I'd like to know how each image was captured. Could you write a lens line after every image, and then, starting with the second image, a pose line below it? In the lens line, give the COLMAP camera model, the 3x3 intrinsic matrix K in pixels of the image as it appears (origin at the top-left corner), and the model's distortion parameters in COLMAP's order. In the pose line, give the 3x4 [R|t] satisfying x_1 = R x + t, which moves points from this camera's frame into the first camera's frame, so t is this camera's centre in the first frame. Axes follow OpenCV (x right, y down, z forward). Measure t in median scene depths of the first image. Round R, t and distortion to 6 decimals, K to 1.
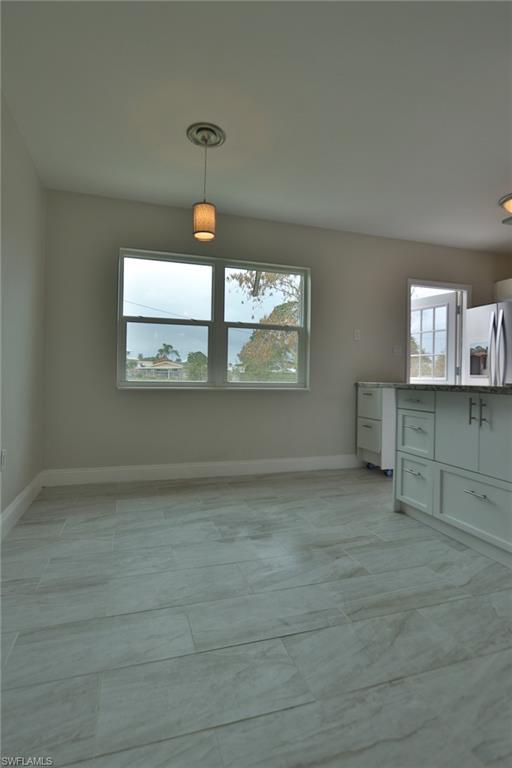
lens RADIAL K [[396.3, 0, 258.4], [0, 396.3, 378.6], [0, 0, 1]] dist [-0.014453, -0.000529]
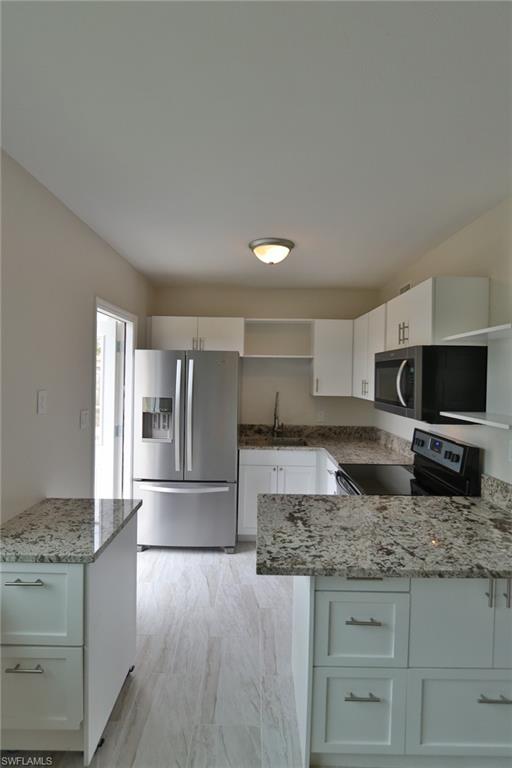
lens RADIAL K [[396.3, 0, 258.4], [0, 396.3, 378.6], [0, 0, 1]] dist [-0.014453, -0.000529]
pose [[0.293108, -0.010327, 0.956023, -0.193289], [-0.017152, 0.999724, 0.016058, -0.231947], [-0.955925, -0.021104, 0.292850, 0.955735]]
